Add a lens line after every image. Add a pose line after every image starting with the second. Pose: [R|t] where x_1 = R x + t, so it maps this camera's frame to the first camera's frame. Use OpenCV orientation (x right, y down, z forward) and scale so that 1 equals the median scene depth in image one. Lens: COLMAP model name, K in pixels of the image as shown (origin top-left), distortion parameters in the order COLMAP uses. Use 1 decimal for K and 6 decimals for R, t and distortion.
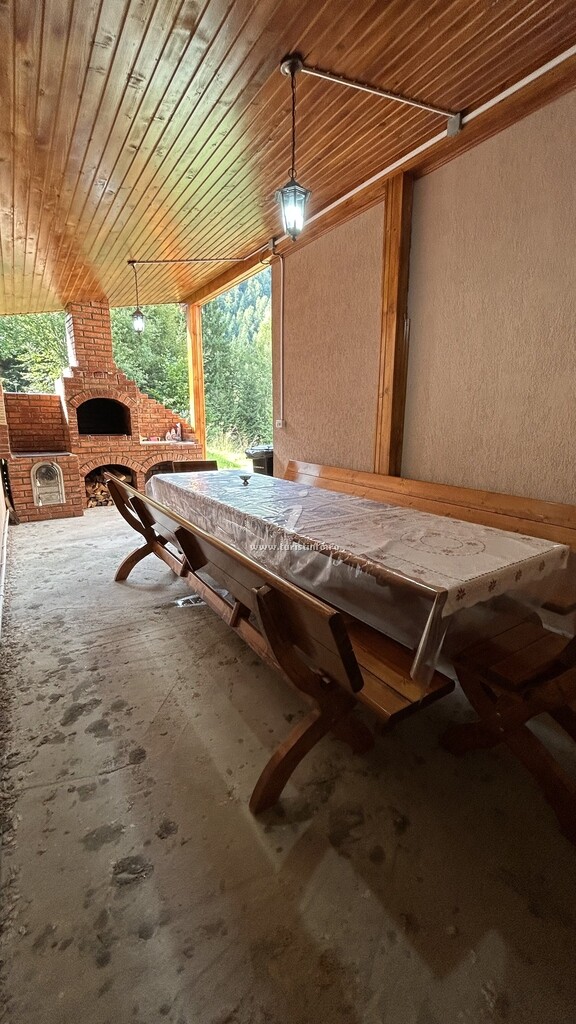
lens RADIAL K [[413.1, 0, 287.6], [0, 413.1, 509.6], [0, 0, 1]] dist [-0.007830, 0.001984]
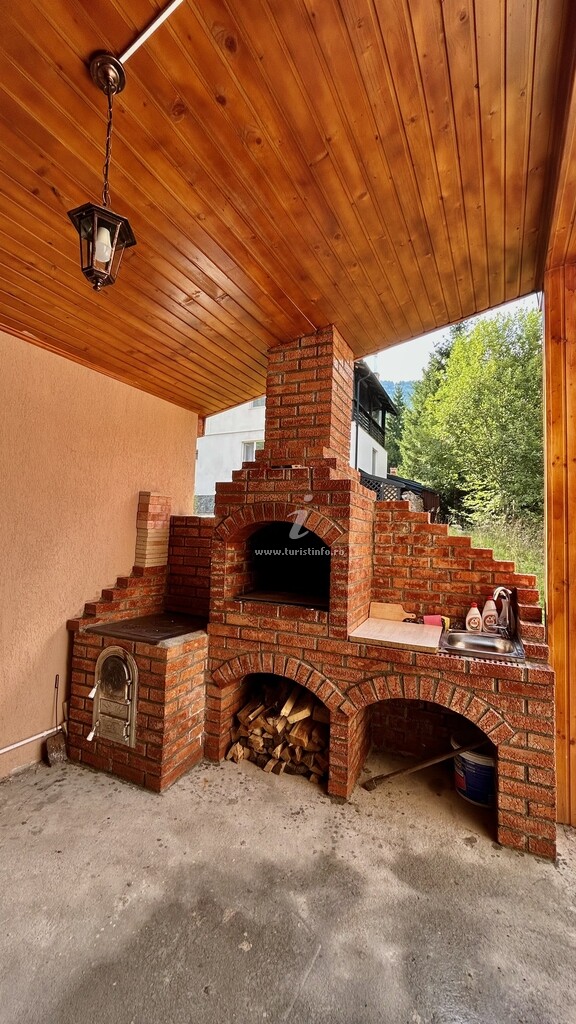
lens RADIAL K [[413.1, 0, 290.4], [0, 413.1, 511.8], [0, 0, 1]] dist [-0.007830, 0.001984]
pose [[0.493350, -0.044505, -0.868692, -0.048541], [-0.218405, 0.960358, -0.173239, -0.196632], [0.841965, 0.275194, 0.464073, 0.764174]]
